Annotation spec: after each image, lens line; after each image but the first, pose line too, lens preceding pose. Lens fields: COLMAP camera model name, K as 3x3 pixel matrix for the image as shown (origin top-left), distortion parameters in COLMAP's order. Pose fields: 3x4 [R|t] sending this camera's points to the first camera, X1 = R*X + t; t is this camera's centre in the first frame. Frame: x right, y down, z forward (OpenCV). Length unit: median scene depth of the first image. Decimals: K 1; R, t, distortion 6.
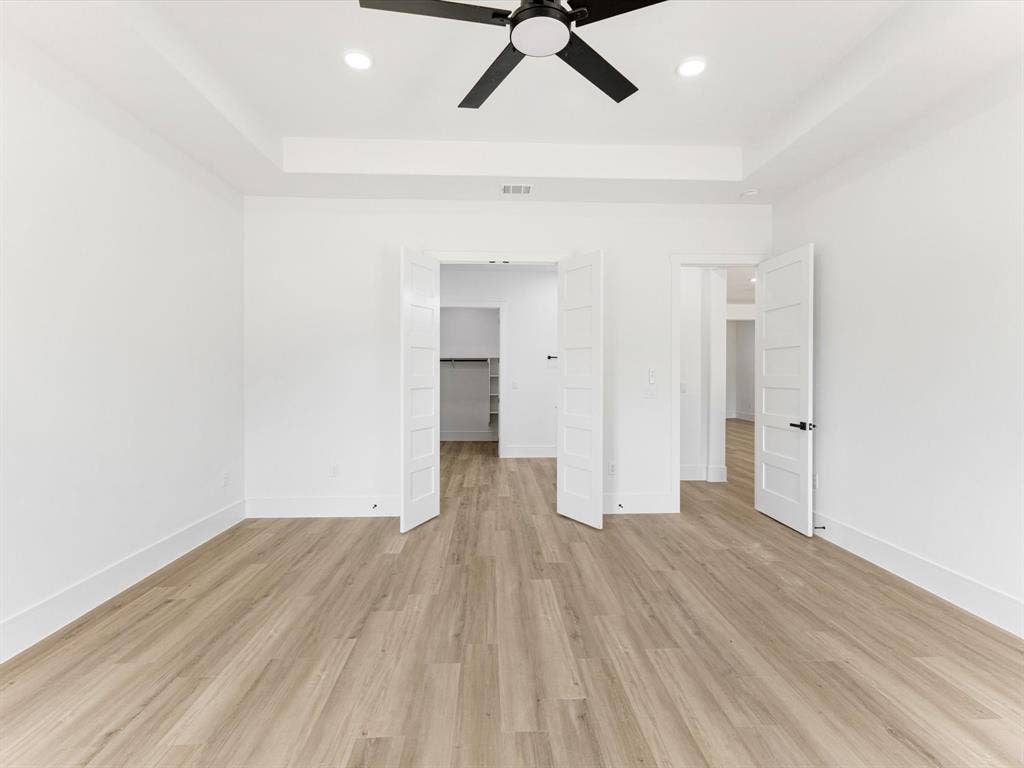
lens RADIAL K [[497.9, 0, 511.7], [0, 497.9, 375.3], [0, 0, 1]] dist [0.010001, -0.000639]
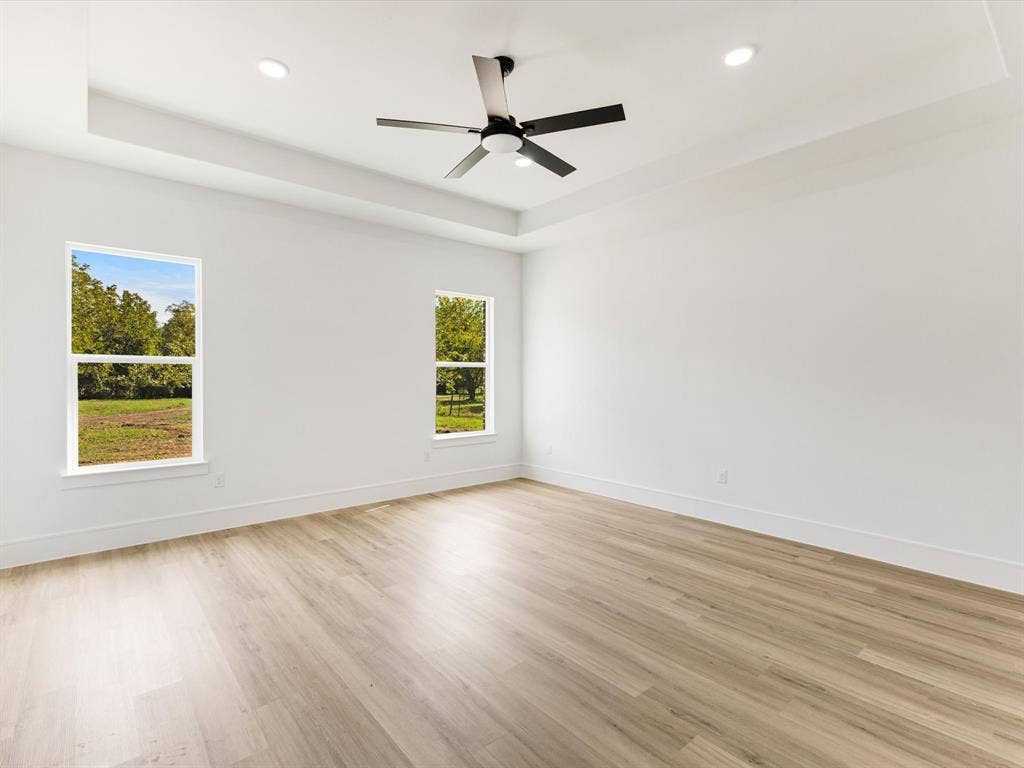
lens RADIAL K [[497.9, 0, 511.7], [0, 497.9, 375.3], [0, 0, 1]] dist [0.010001, -0.000639]
pose [[-0.786749, 0.001723, -0.617271, 0.653099], [-0.003161, 0.999972, 0.006820, -0.014922], [0.617265, 0.007316, -0.786721, 1.520653]]
